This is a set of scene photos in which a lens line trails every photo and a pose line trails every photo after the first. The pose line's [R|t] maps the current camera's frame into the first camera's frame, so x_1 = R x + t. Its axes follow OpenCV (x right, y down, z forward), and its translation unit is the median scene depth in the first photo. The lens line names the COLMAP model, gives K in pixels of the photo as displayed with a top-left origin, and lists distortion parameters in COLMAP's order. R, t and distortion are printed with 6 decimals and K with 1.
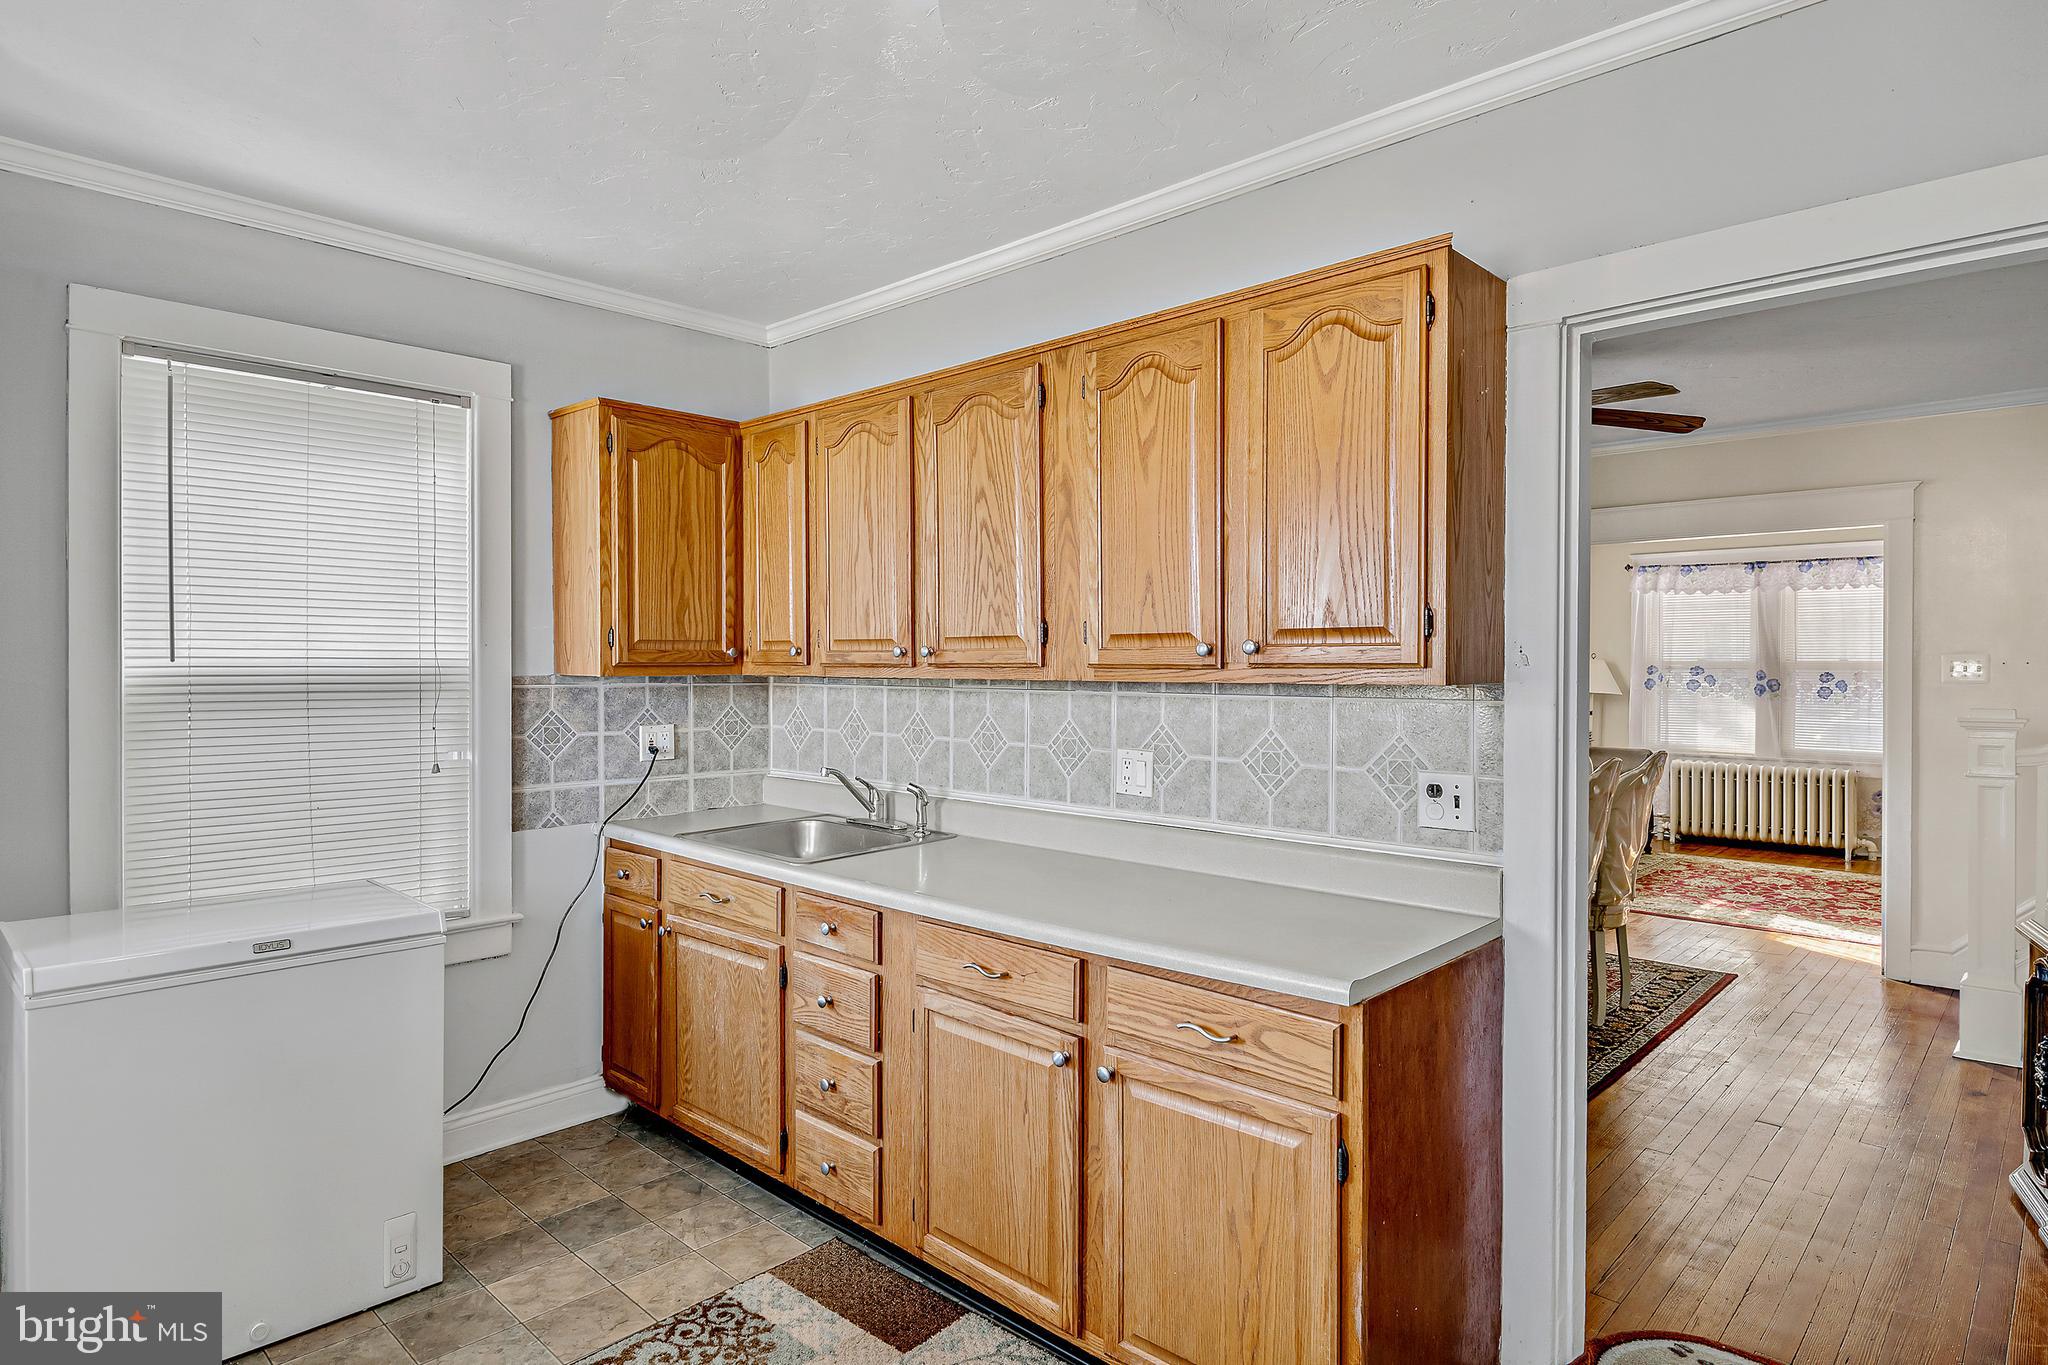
lens RADIAL K [[1141.2, 0, 1045.9], [0, 1141.2, 664.8], [0, 0, 1]] dist [0.011702, -0.004838]
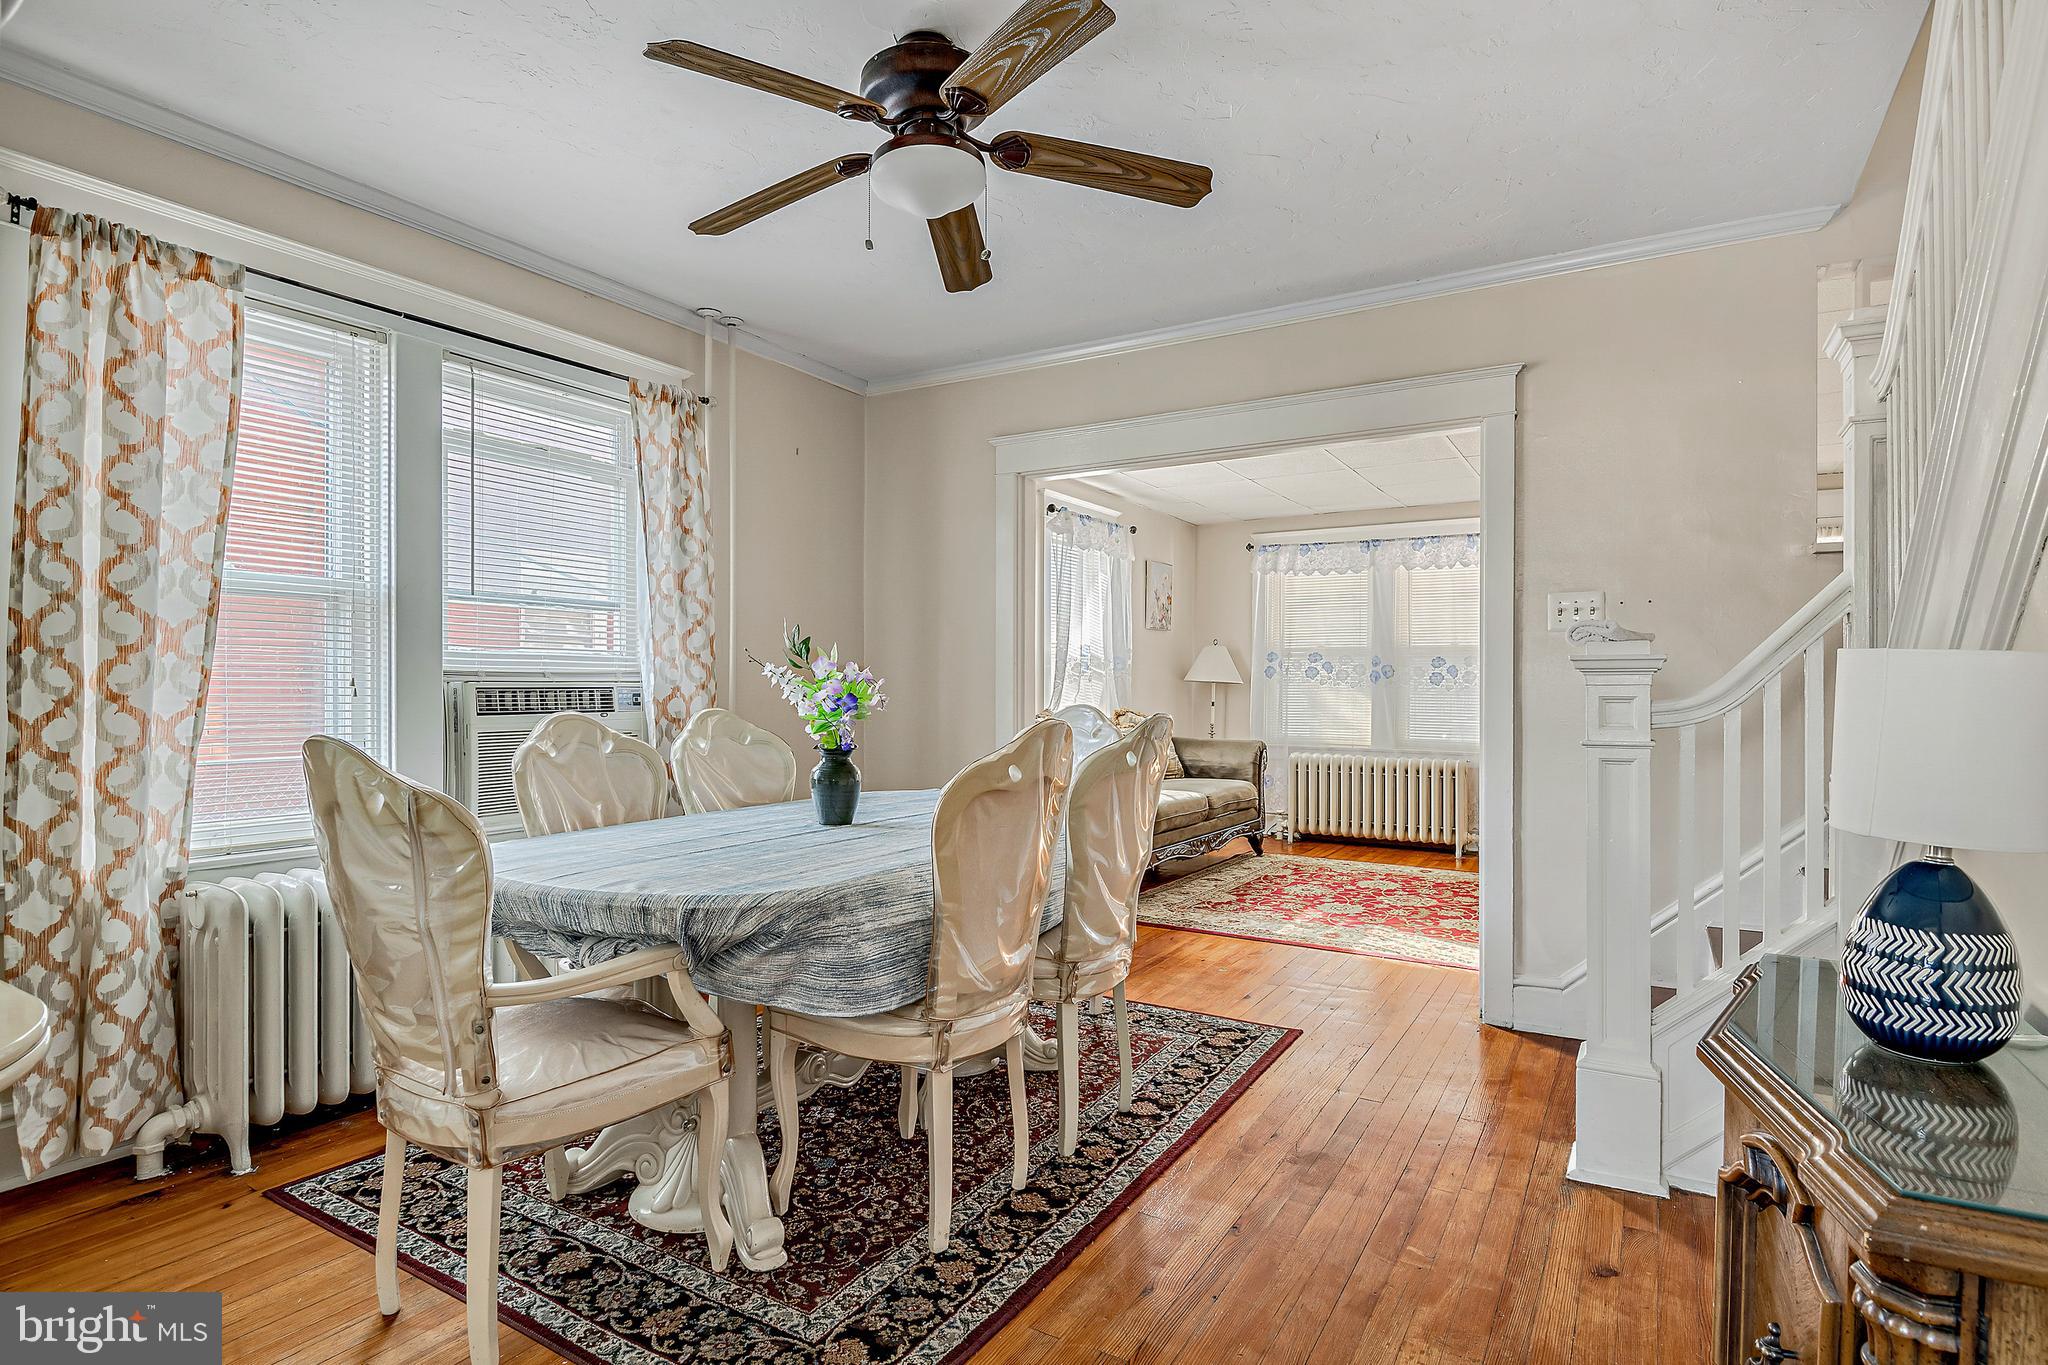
lens RADIAL K [[1049.5, 0, 1008.5], [0, 1049.5, 671.8], [0, 0, 1]] dist [-0.001982, -0.002377]
pose [[0.981699, 0.005320, 0.190364, 0.179421], [-0.003216, 0.999930, -0.011359, 0.031061], [-0.190411, 0.010538, 0.981648, 0.232914]]
